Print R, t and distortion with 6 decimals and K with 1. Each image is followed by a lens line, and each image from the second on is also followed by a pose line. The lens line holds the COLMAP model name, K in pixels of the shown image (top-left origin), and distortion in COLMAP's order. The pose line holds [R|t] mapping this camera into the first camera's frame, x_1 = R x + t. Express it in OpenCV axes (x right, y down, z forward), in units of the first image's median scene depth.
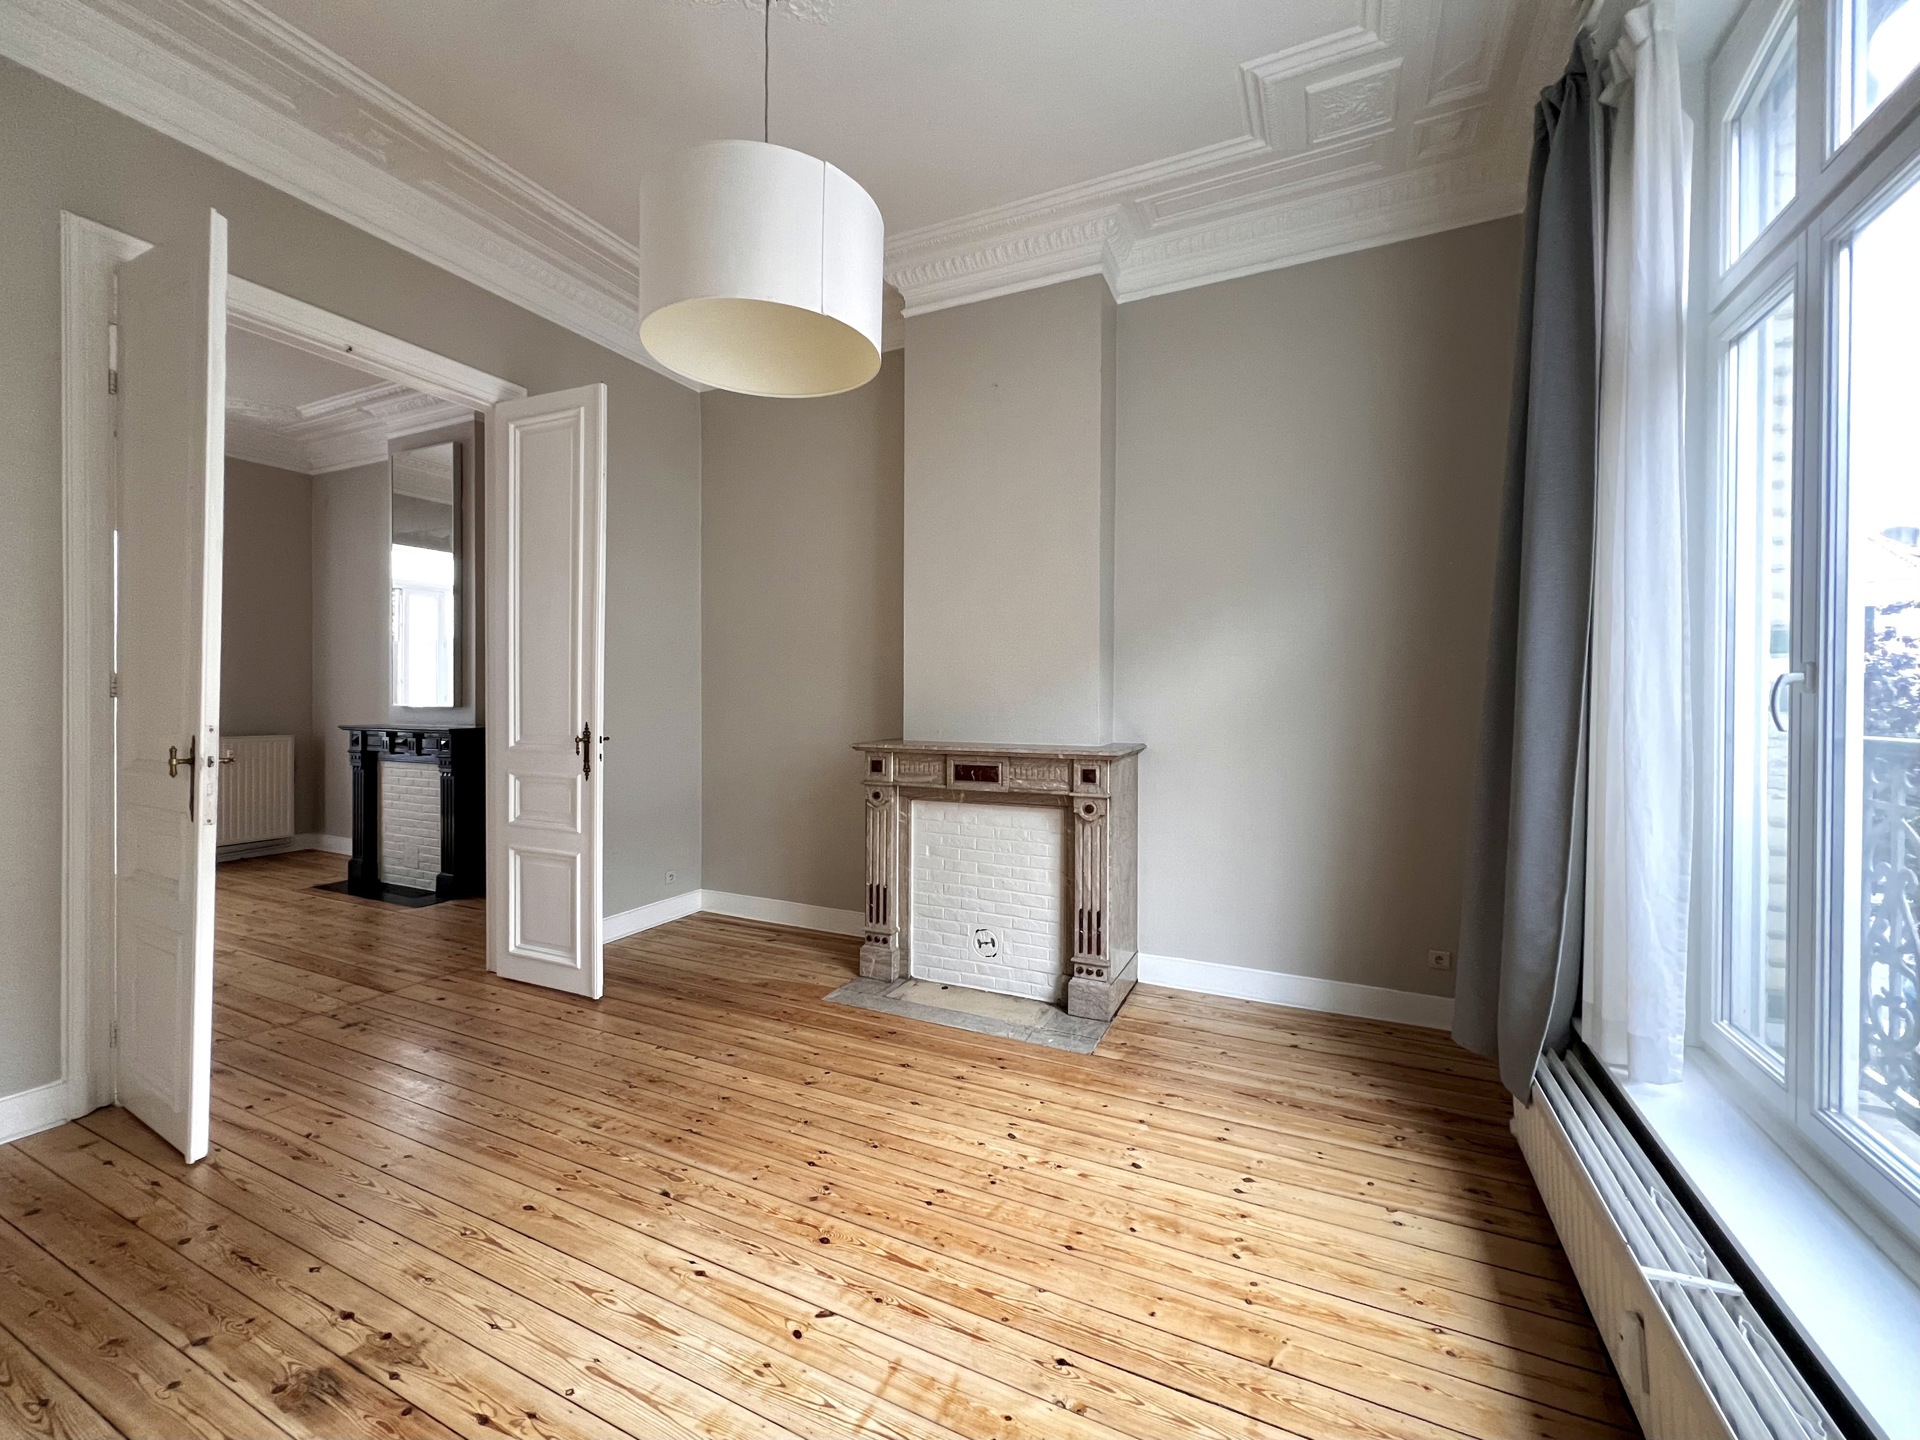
lens RADIAL K [[781.9, 0, 966.6], [0, 781.9, 702.9], [0, 0, 1]] dist [0.000873, 0.000267]
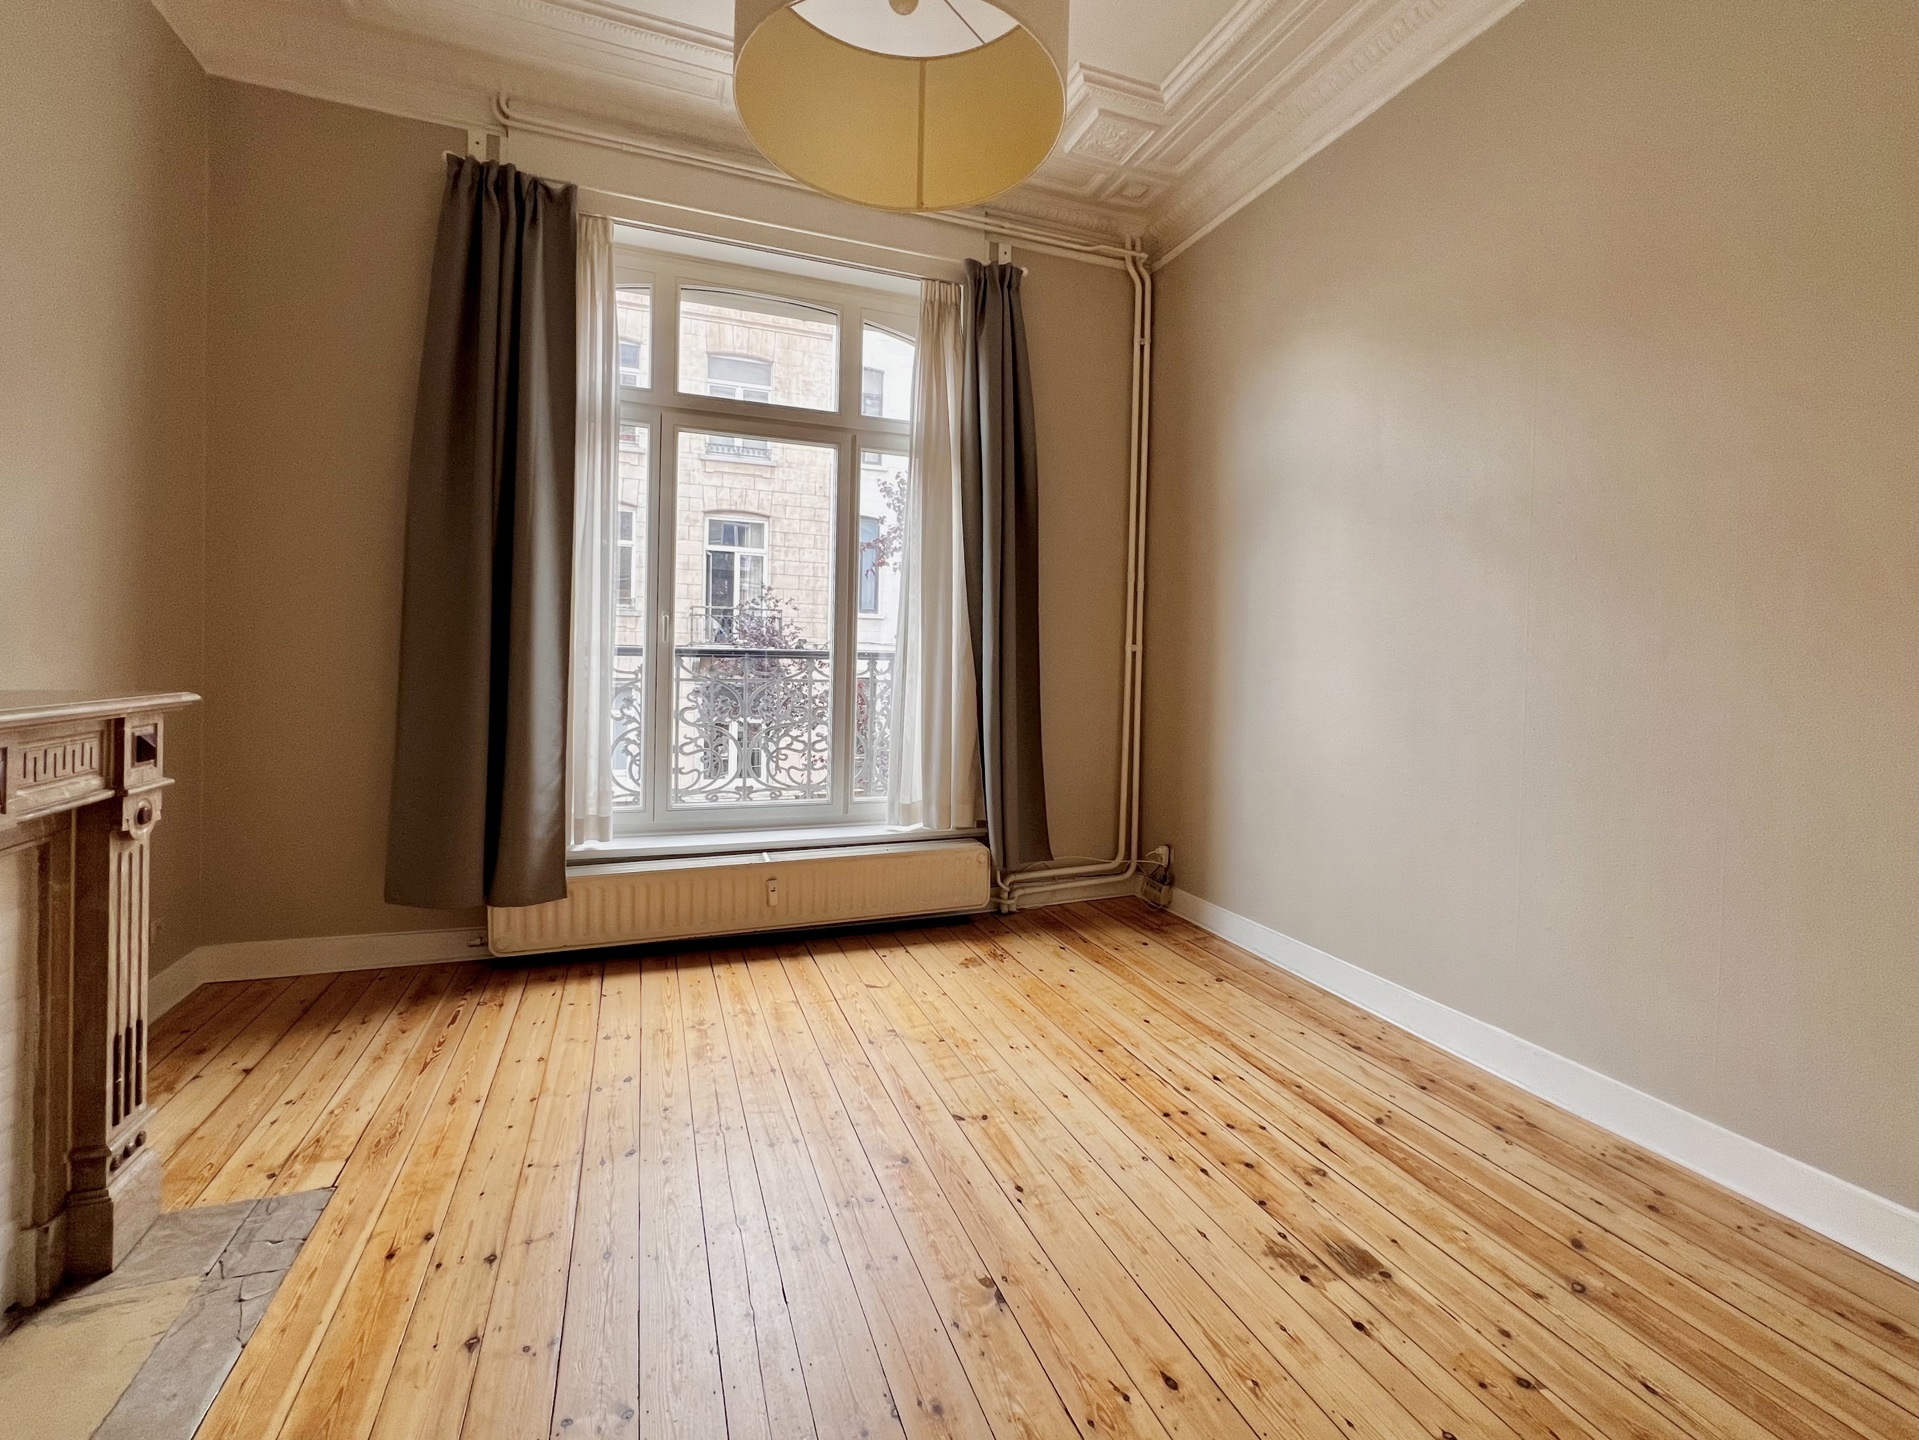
lens RADIAL K [[815.9, 0, 948.4], [0, 815.9, 649.2], [0, 0, 1]] dist [0.002102, 0.000232]
pose [[-0.703665, -0.014591, 0.710382, -0.637631], [-0.023347, 0.999724, -0.002593, 0.024161], [-0.710148, -0.018410, -0.703812, 1.143866]]
